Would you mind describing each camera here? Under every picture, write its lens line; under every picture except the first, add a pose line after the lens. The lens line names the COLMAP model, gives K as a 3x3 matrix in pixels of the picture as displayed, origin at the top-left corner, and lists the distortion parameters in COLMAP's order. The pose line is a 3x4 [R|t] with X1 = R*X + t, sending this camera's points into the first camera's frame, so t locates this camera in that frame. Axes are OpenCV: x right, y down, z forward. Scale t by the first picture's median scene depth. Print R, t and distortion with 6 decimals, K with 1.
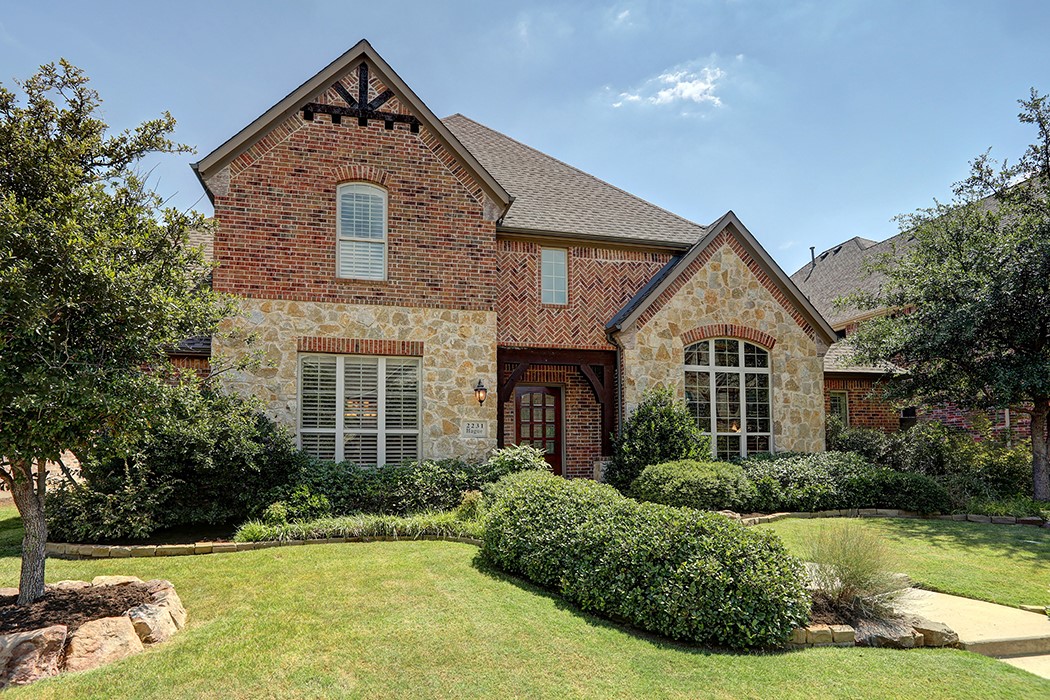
lens RADIAL K [[591.8, 0, 524.1], [0, 591.8, 364.7], [0, 0, 1]] dist [-0.062700, 0.039655]
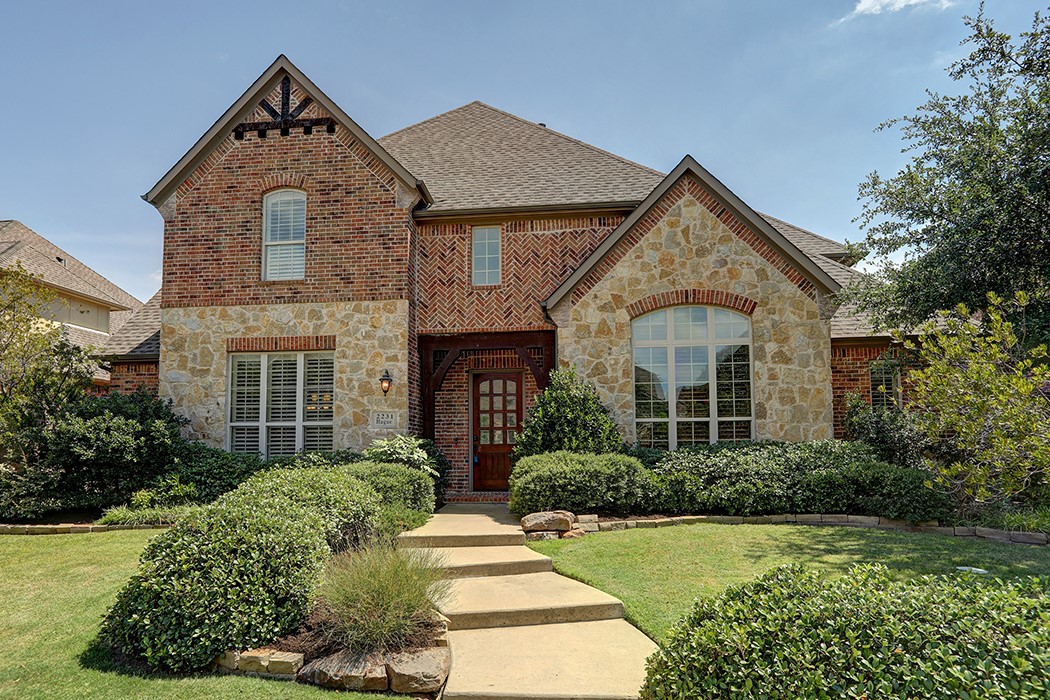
lens RADIAL K [[604.0, 0, 524.7], [0, 604.0, 345.2], [0, 0, 1]] dist [-0.066460, 0.048594]
pose [[0.941663, -0.061484, -0.330894, 0.466432], [0.057157, 0.998105, -0.022804, 0.020145], [0.331669, 0.002561, 0.943392, 0.126108]]
